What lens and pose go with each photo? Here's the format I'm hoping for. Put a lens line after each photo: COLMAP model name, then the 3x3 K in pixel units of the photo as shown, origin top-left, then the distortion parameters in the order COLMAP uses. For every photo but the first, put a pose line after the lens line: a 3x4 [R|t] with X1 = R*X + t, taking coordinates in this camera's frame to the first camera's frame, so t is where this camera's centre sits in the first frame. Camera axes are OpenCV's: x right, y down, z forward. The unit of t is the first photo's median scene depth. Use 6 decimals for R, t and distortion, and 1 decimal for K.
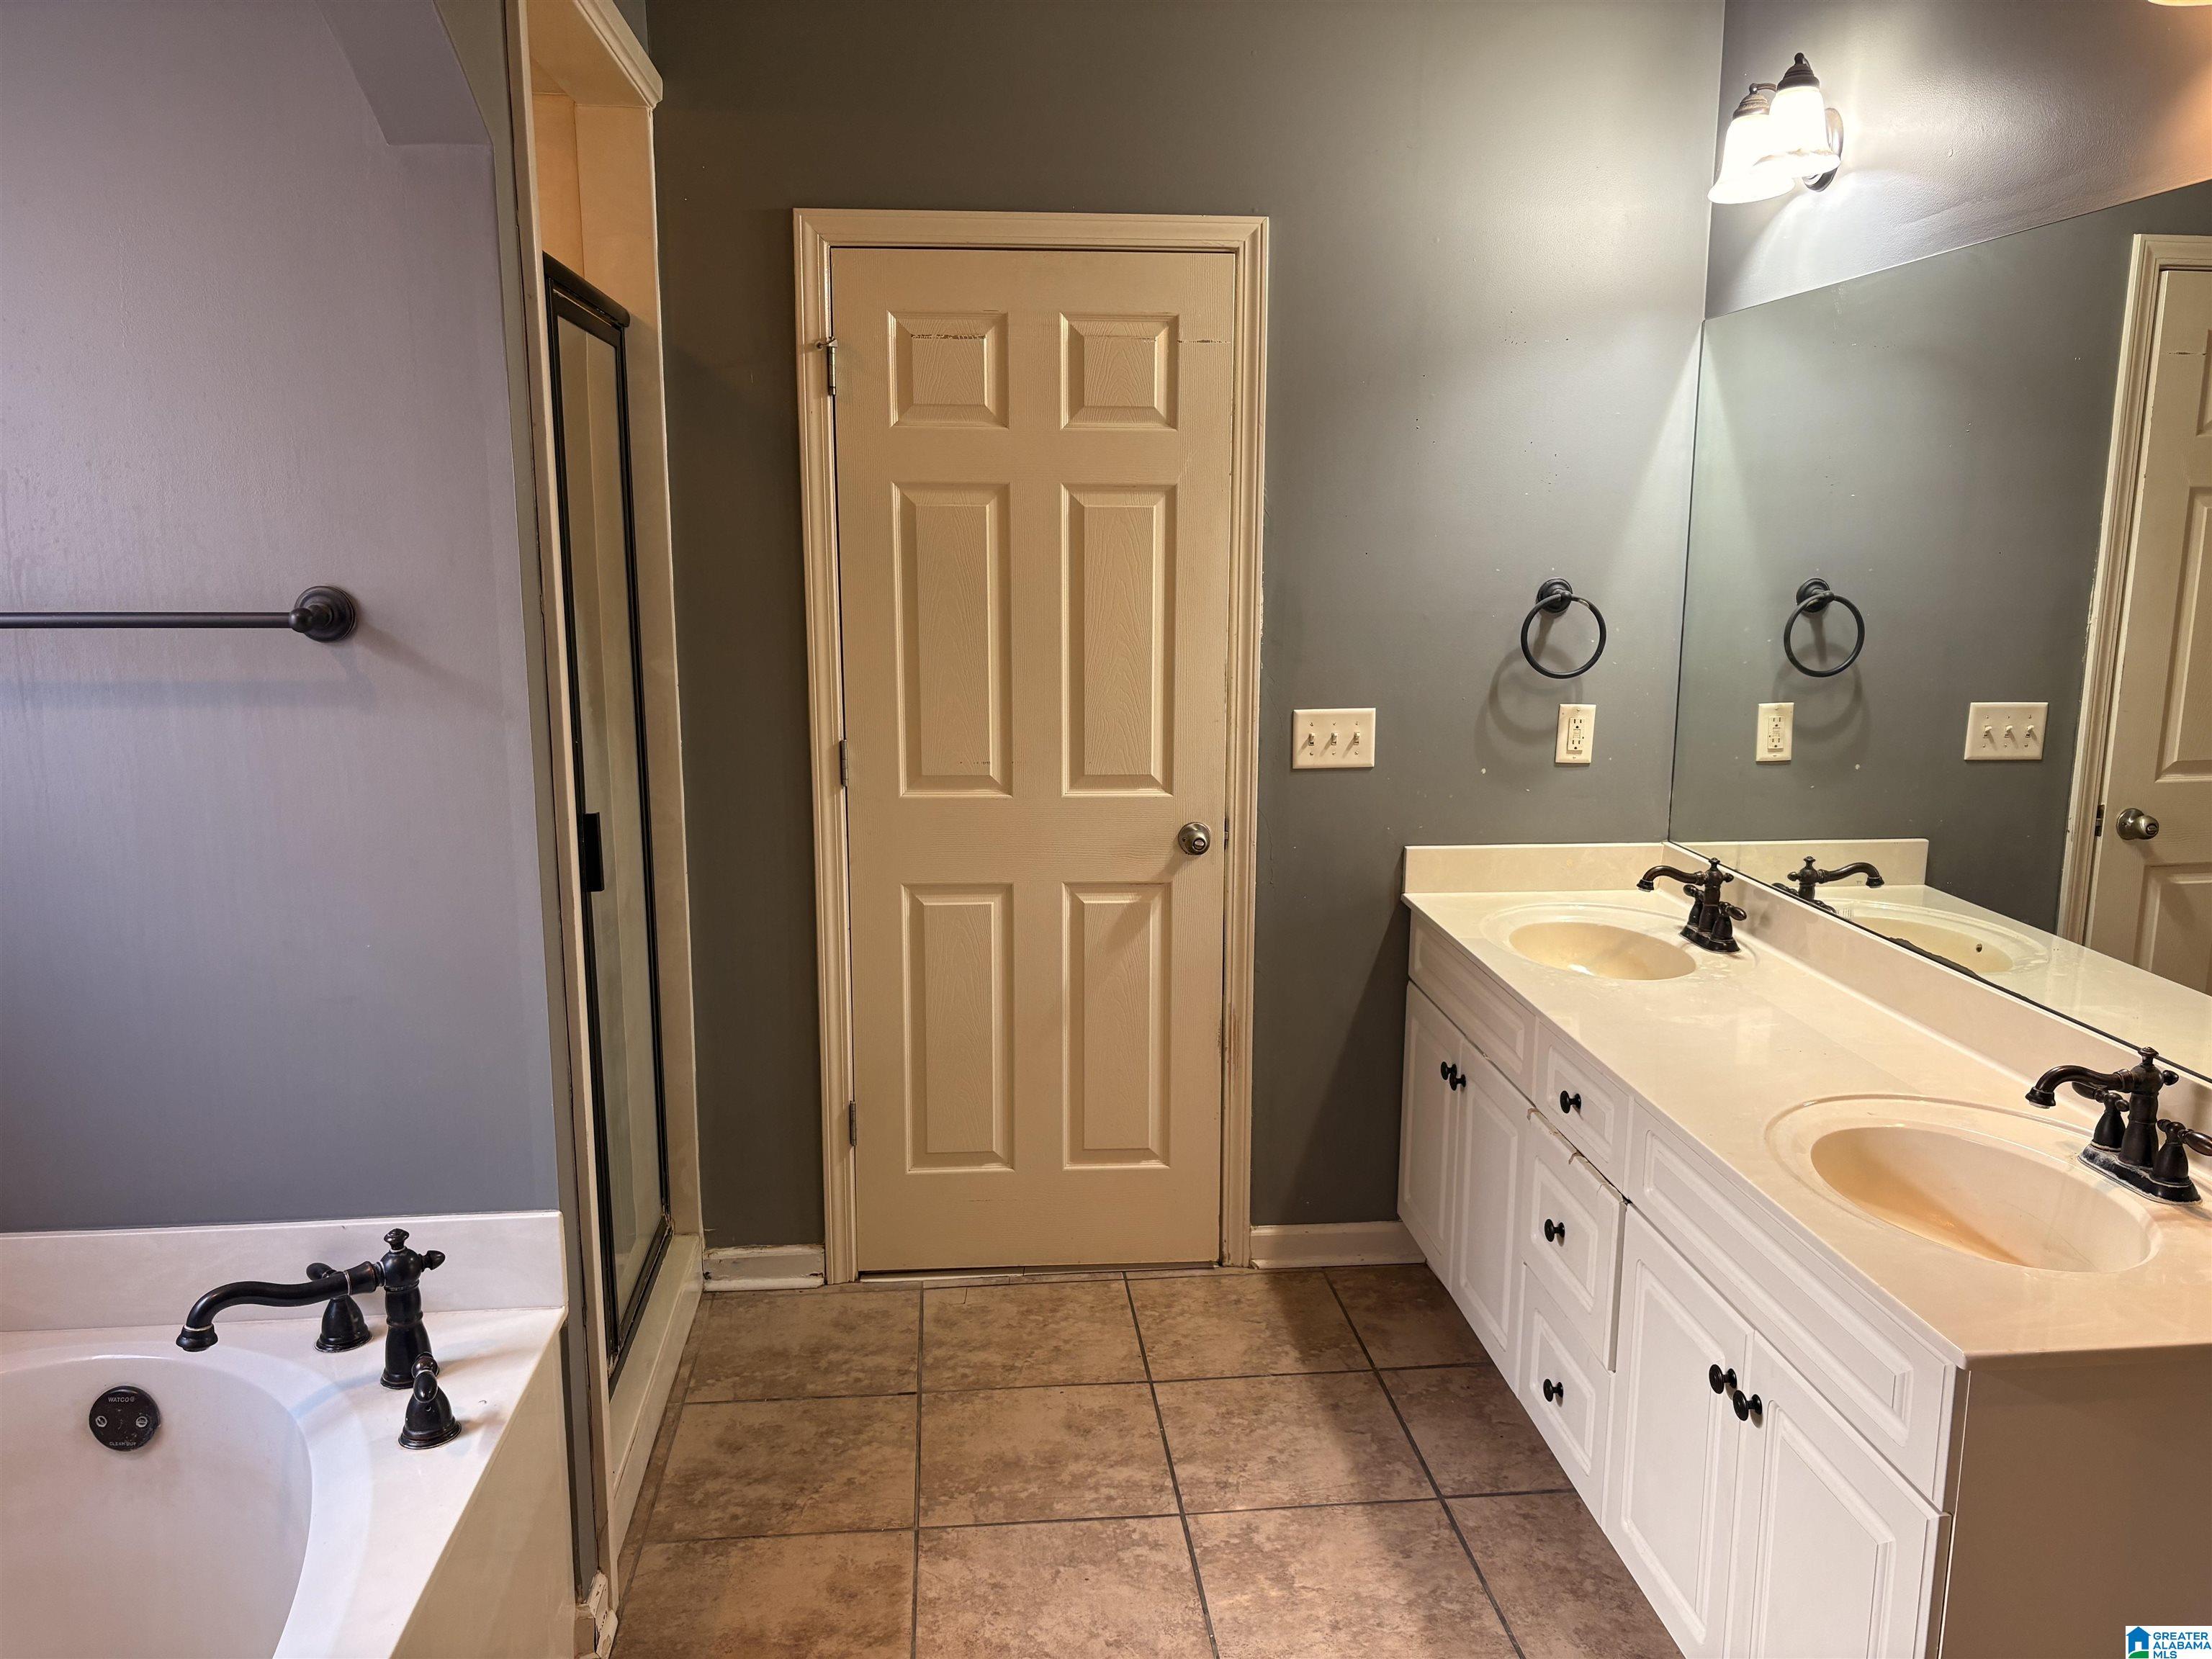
lens RADIAL K [[1685.0, 0, 1099.6], [0, 1685.0, 821.4], [0, 0, 1]] dist [0.049090, -0.053944]
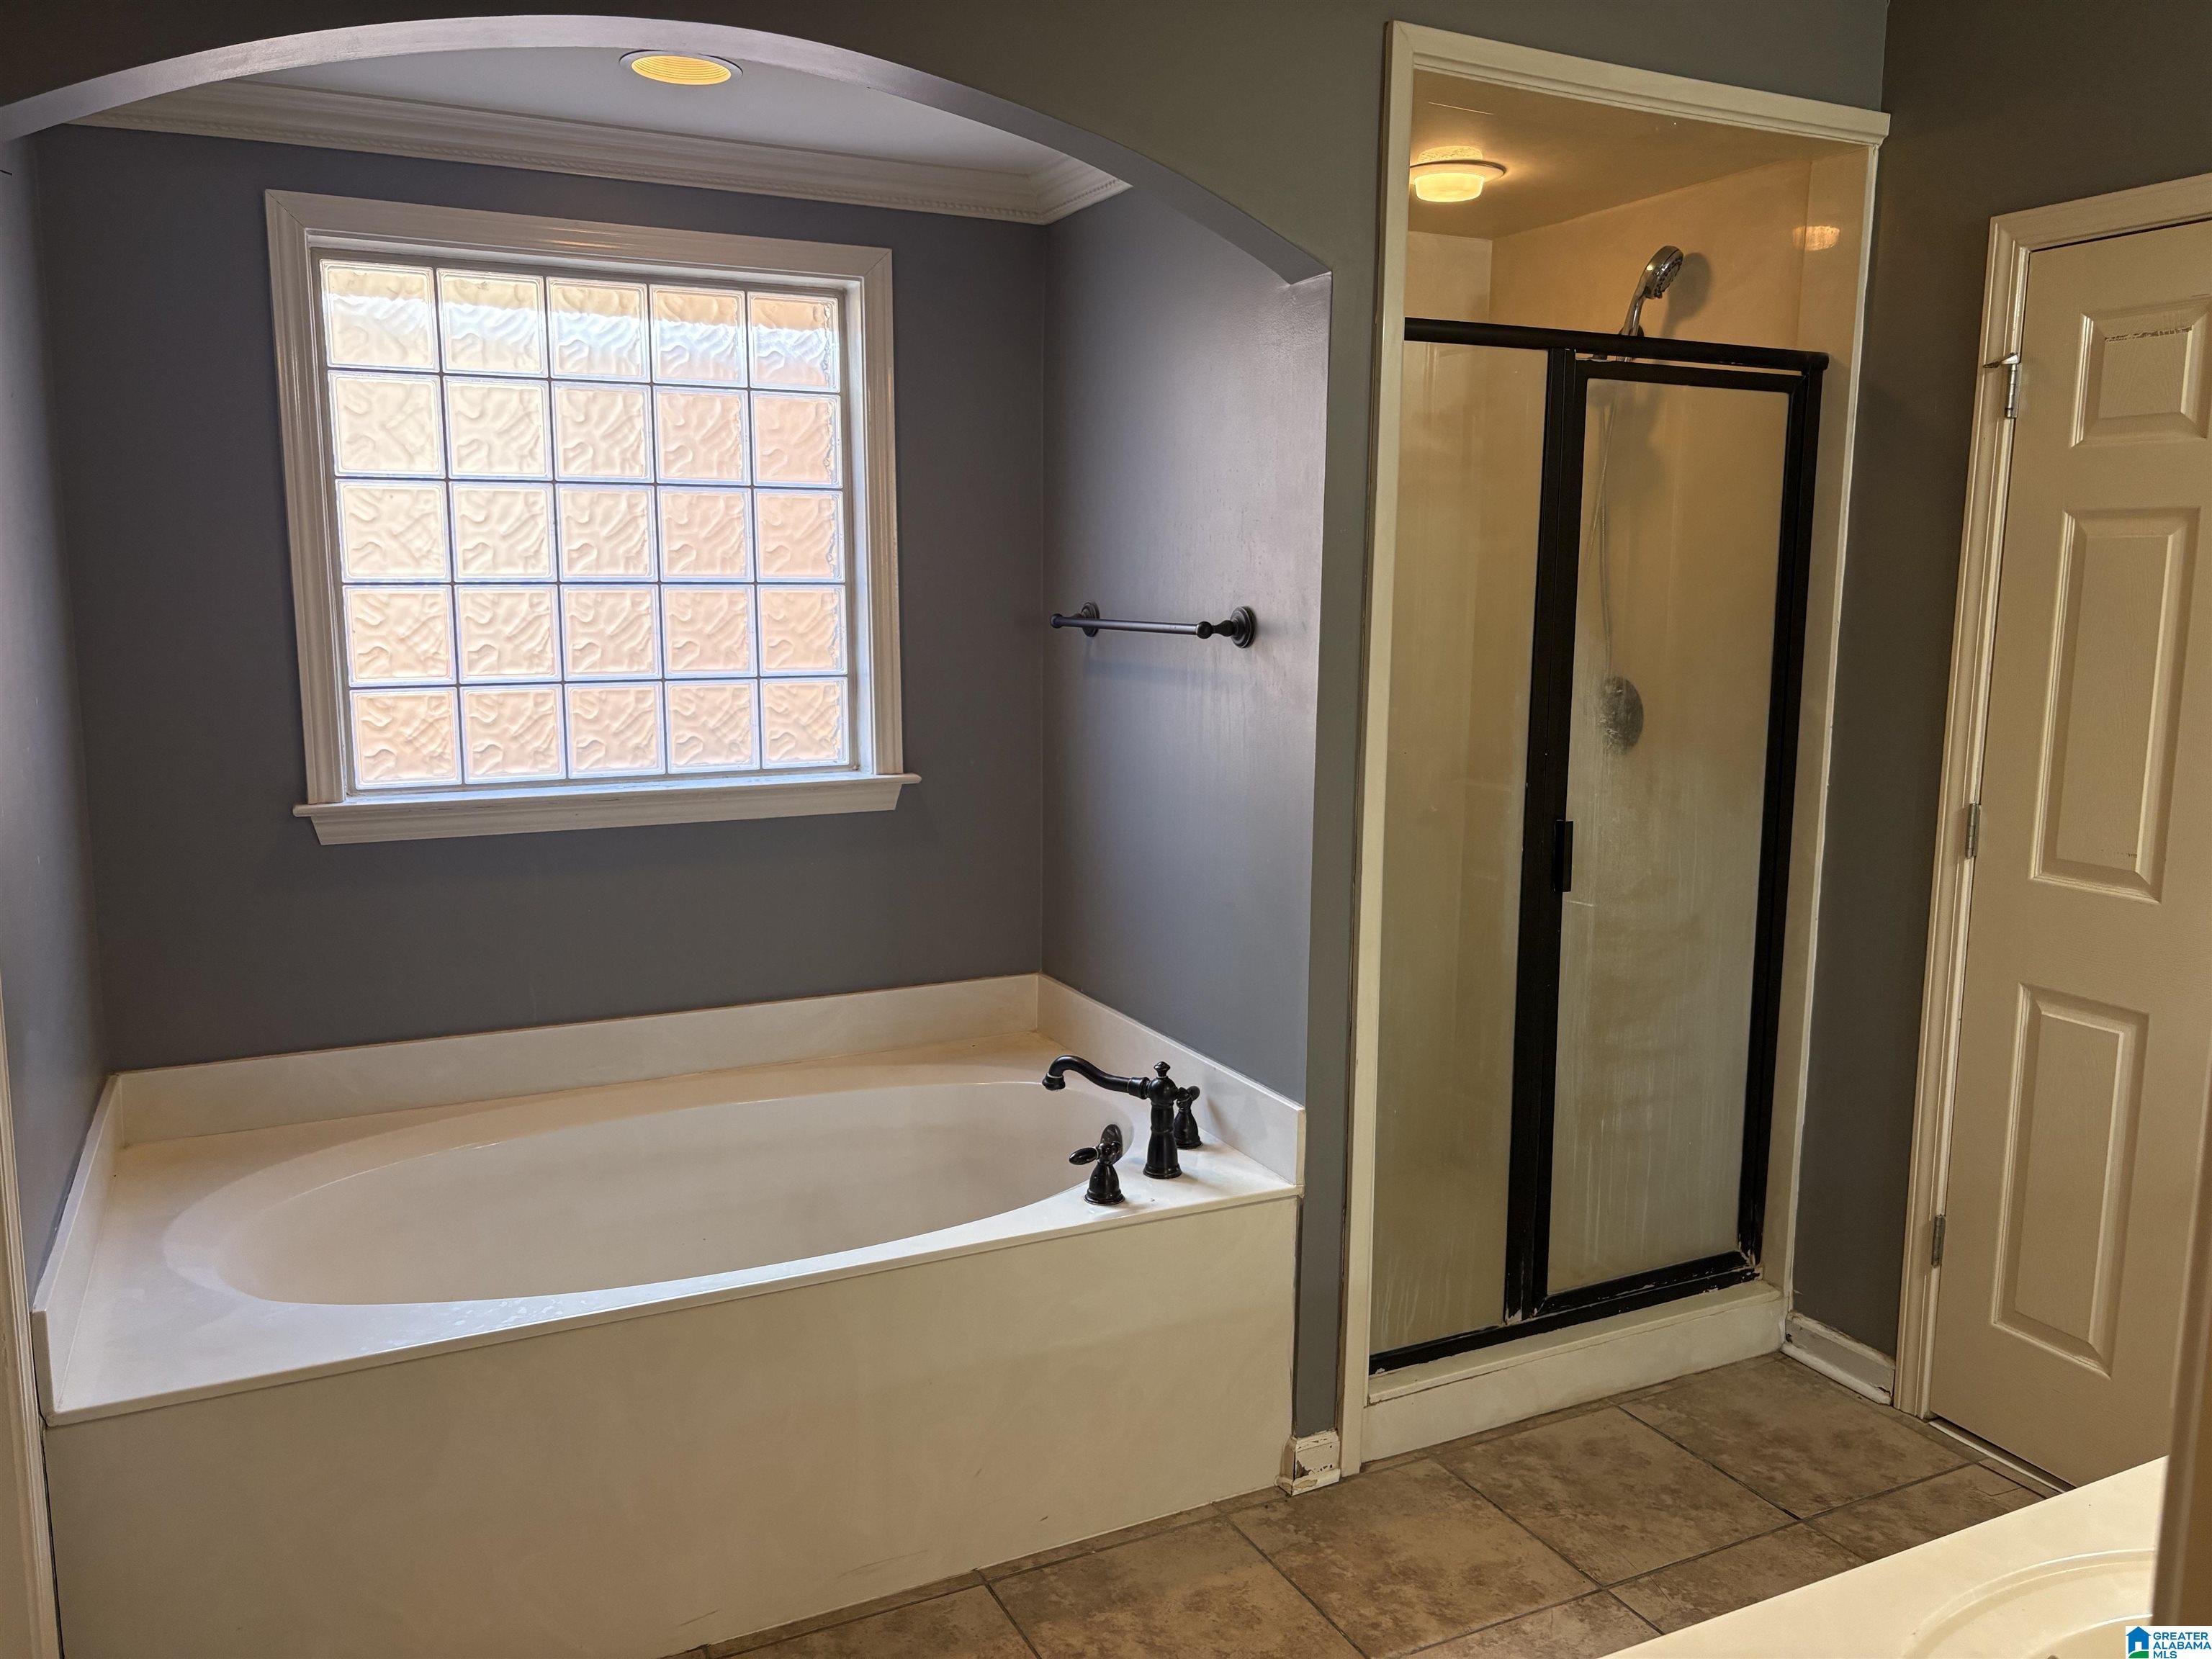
lens RADIAL K [[1685.0, 0, 1115.5], [0, 1685.0, 775.9], [0, 0, 1]] dist [0.049090, -0.053944]
pose [[0.363643, 0.113096, -0.924647, 0.516974], [-0.166104, 0.984568, 0.055100, -0.037898], [0.916610, 0.133551, 0.376817, 0.258233]]
